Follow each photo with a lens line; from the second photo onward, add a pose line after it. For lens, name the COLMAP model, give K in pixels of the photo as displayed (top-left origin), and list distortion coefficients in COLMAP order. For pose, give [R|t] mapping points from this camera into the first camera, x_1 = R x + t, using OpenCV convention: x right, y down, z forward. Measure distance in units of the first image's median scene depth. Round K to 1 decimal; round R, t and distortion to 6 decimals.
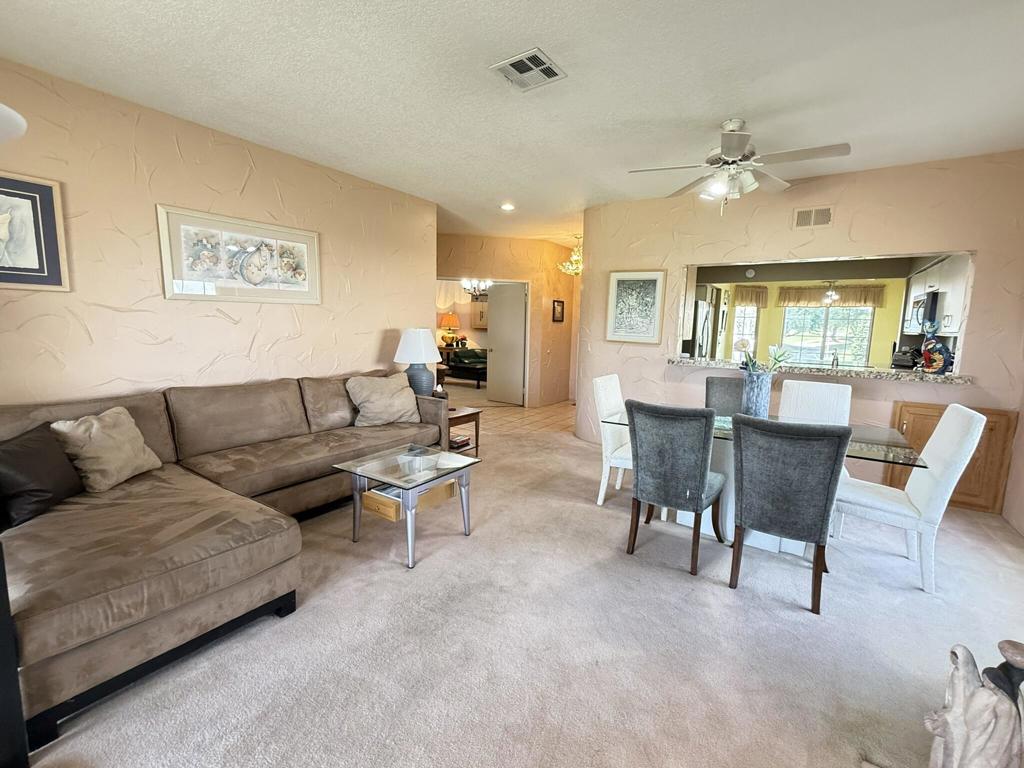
lens RADIAL K [[450.2, 0, 512.0], [0, 450.2, 382.9], [0, 0, 1]] dist [-0.000395, 0.000369]
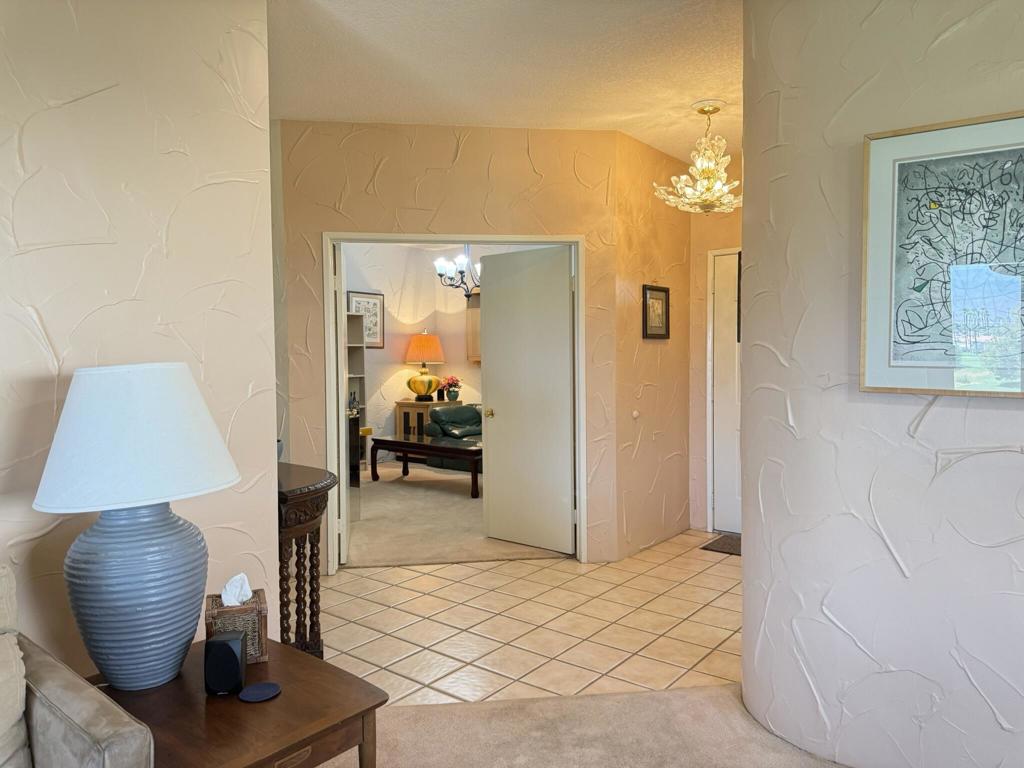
lens RADIAL K [[727.5, 0, 512.7], [0, 727.5, 382.6], [0, 0, 1]] dist [0.075478, -0.085056]
pose [[0.997102, -0.026714, -0.071238, 0.019647], [0.020025, 0.995463, -0.093014, -0.038546], [0.073400, 0.091318, 0.993113, 0.344915]]
